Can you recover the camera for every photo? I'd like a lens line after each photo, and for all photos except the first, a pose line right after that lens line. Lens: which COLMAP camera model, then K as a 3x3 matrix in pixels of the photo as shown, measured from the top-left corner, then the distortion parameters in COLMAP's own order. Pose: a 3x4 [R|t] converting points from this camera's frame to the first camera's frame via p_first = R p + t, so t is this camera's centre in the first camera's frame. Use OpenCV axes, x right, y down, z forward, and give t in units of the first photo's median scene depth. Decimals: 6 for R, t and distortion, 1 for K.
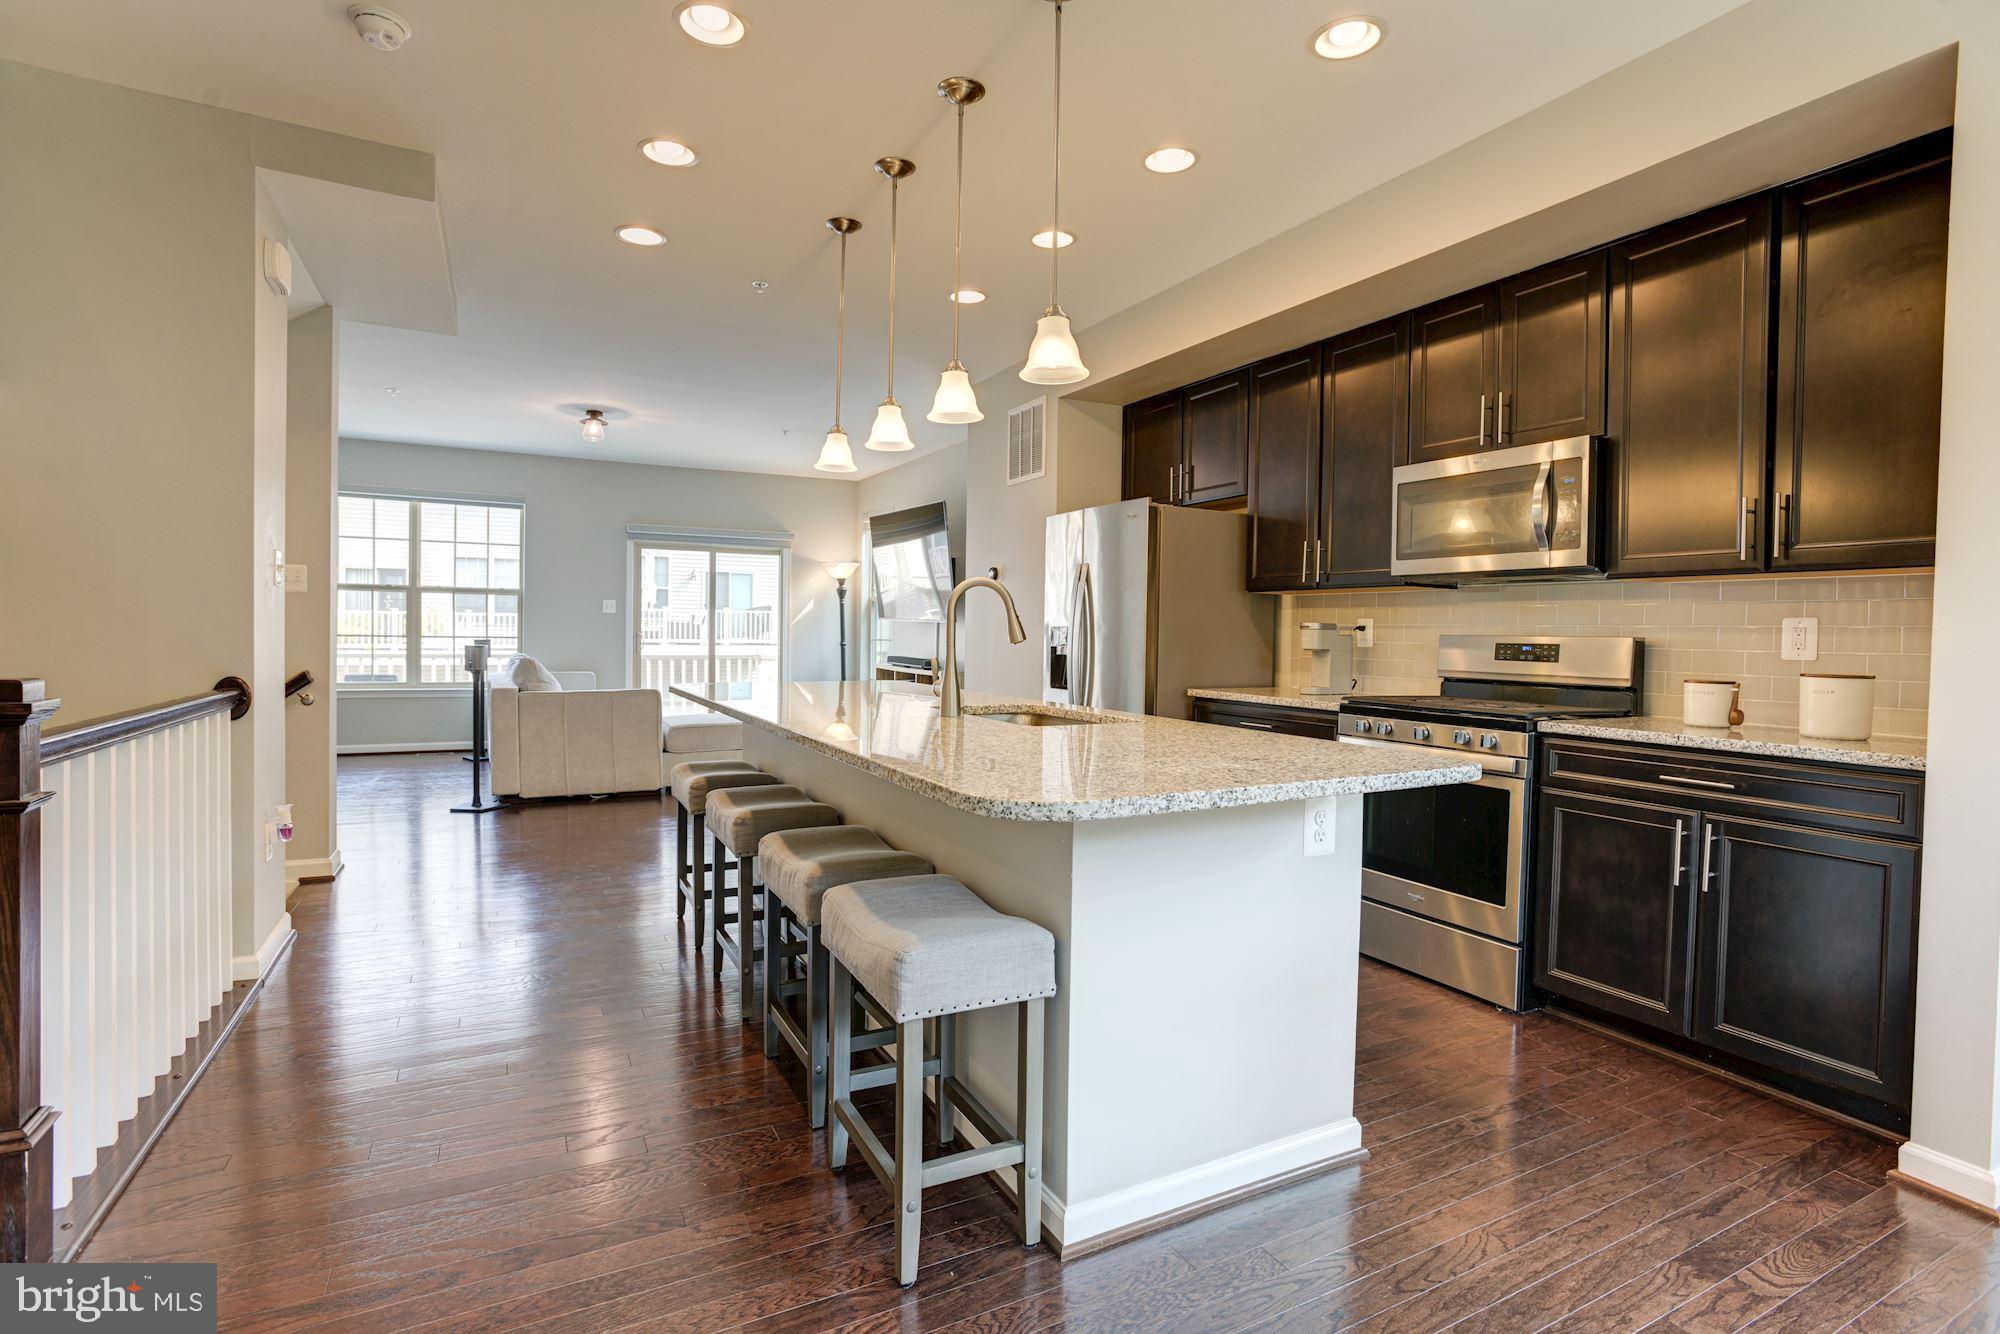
lens RADIAL K [[957.1, 0, 1000.2], [0, 957.1, 653.2], [0, 0, 1]] dist [-0.054268, 0.010769]
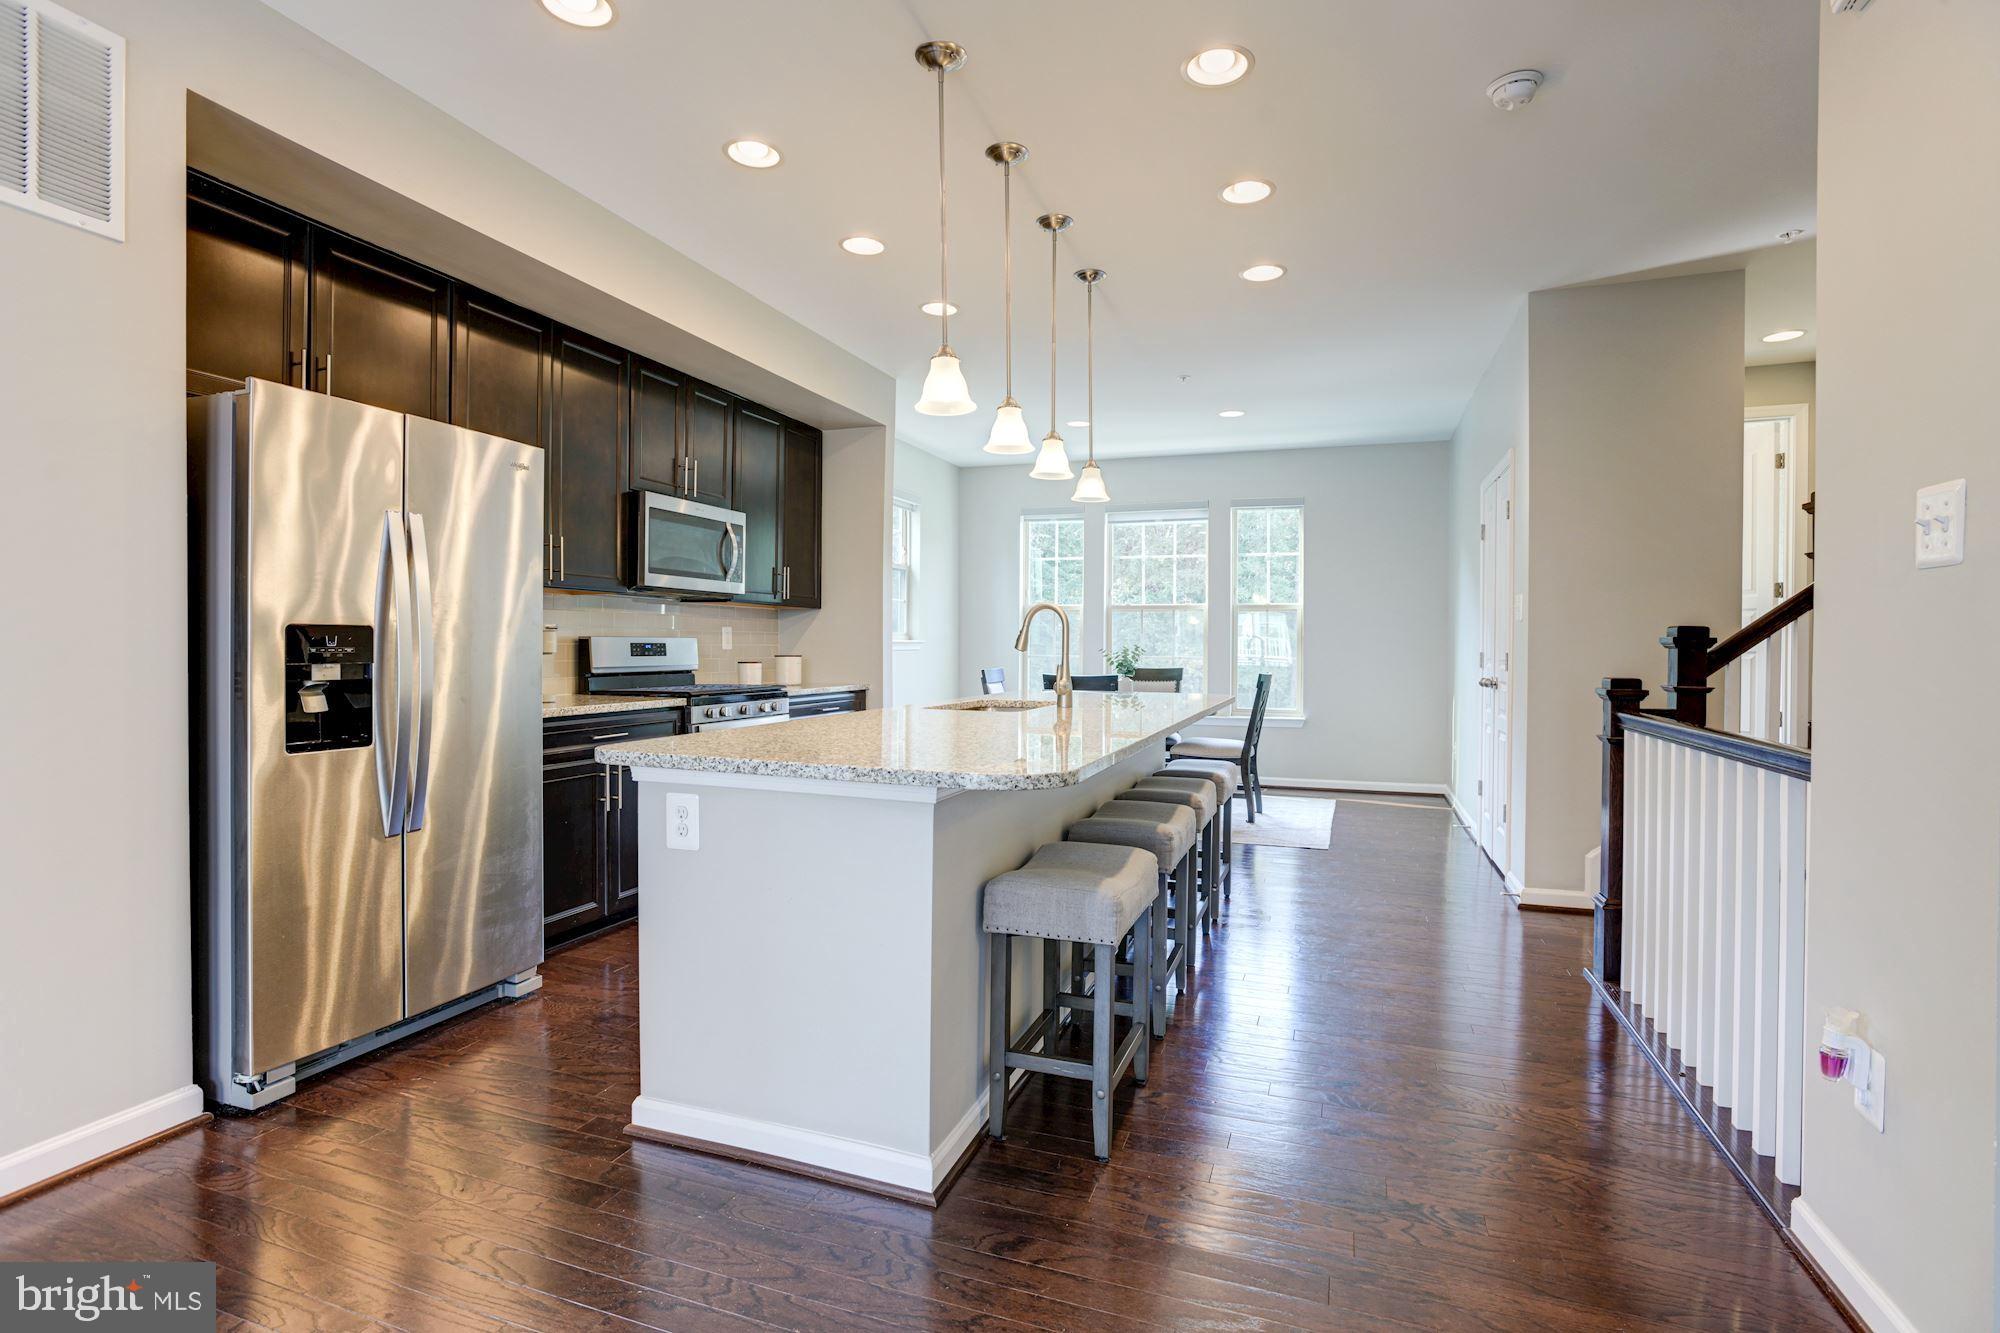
lens RADIAL K [[956.2, 0, 998.8], [0, 956.2, 652.2], [0, 0, 1]] dist [-0.046122, 0.019225]
pose [[-0.674600, -0.016577, 0.737997, -0.650882], [0.011497, 0.999391, 0.032957, -0.030793], [-0.738094, 0.030718, -0.673998, 1.324868]]
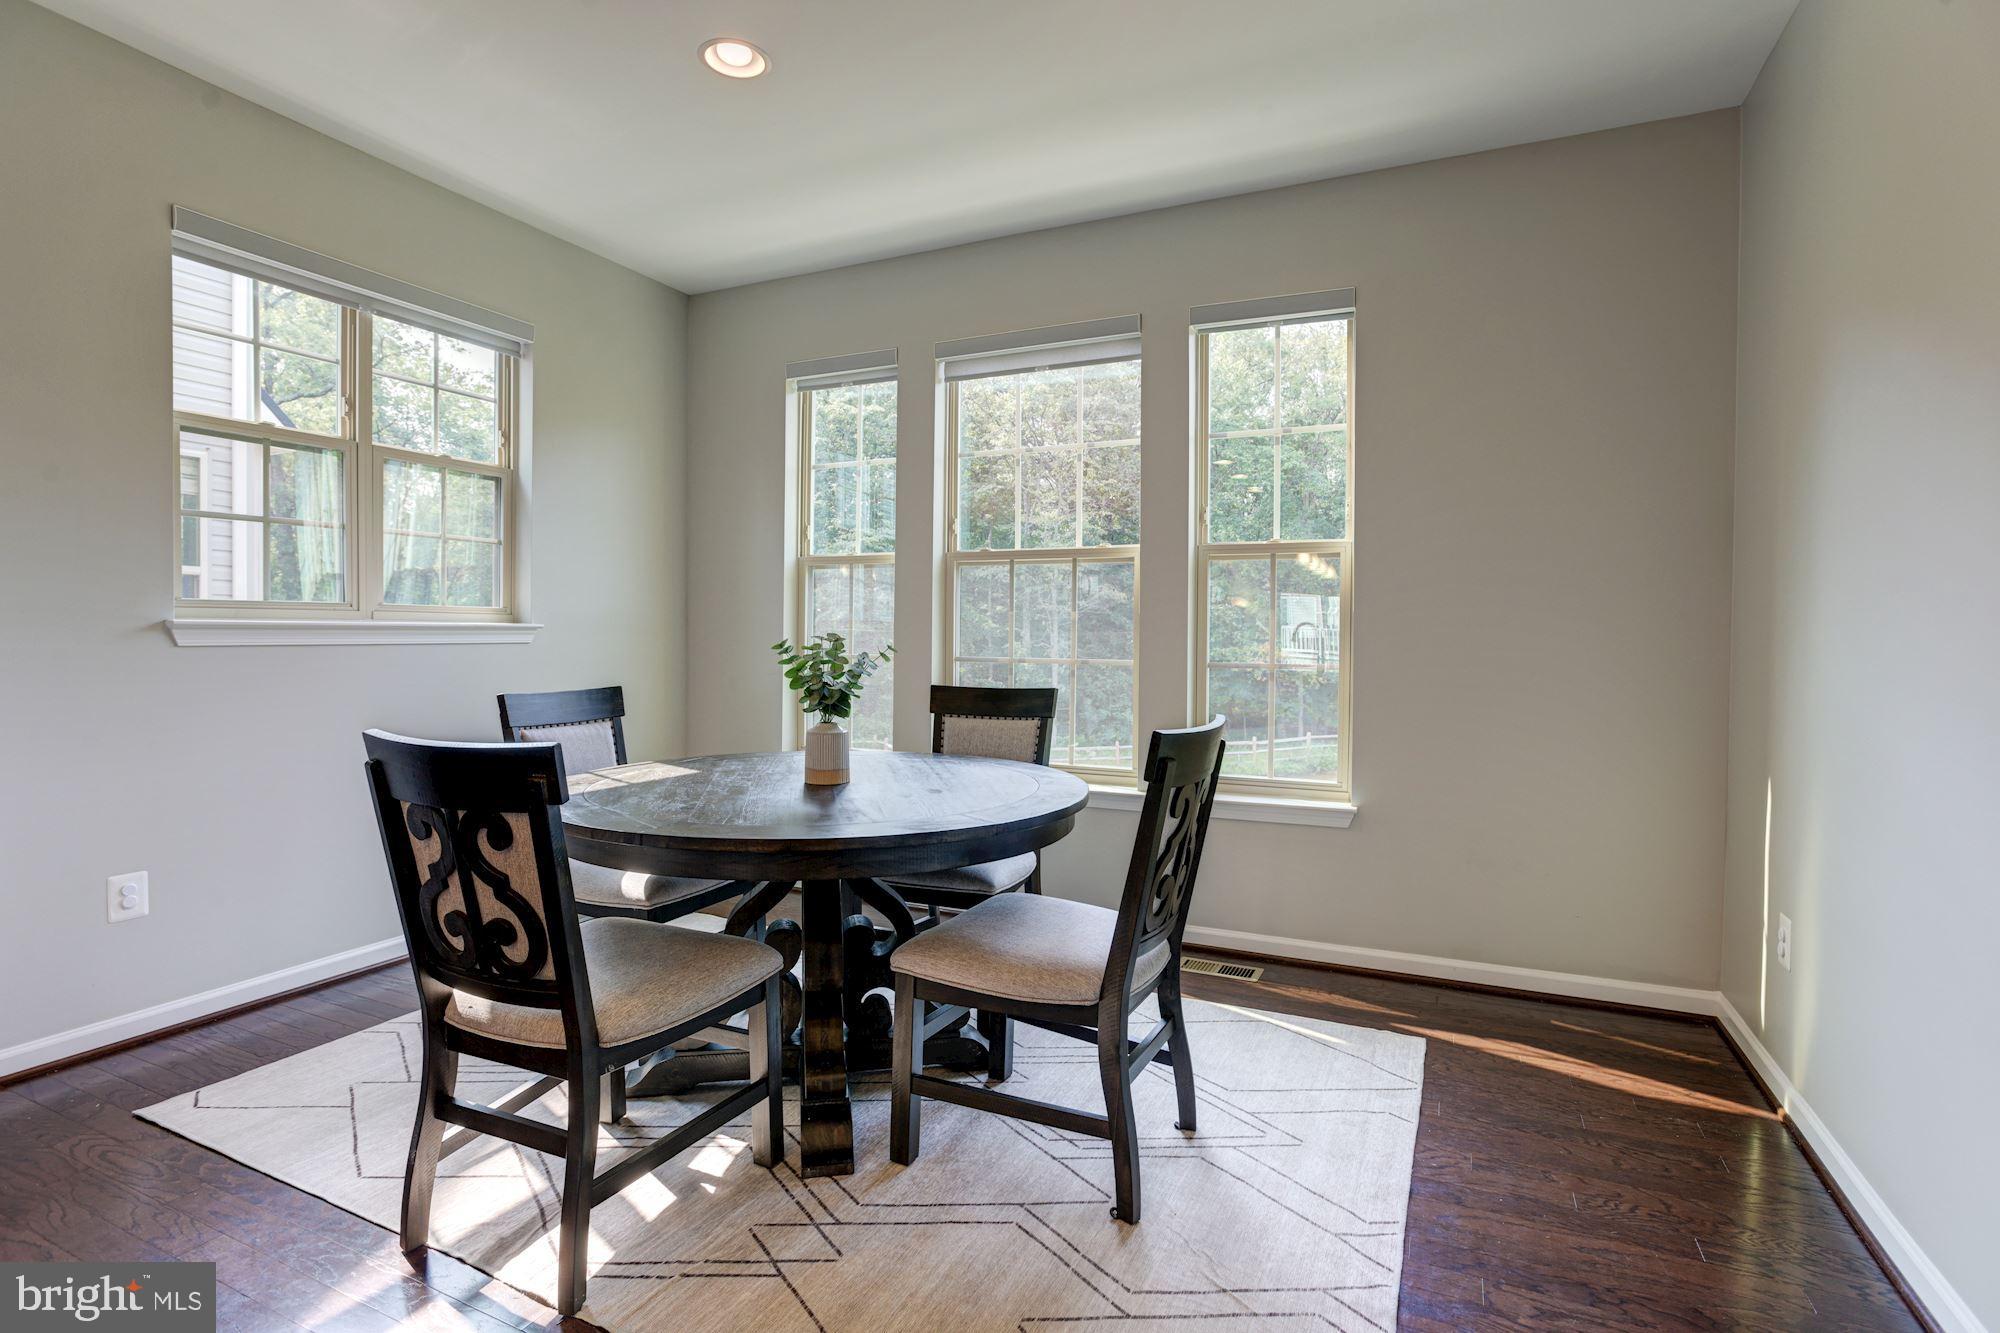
lens RADIAL K [[956.2, 0, 998.8], [0, 956.2, 652.2], [0, 0, 1]] dist [-0.046122, 0.019225]
pose [[-0.604011, -0.027869, 0.796489, -0.114419], [0.008695, 0.999099, 0.041552, 0.003747], [-0.796929, 0.032024, -0.603224, 0.313245]]
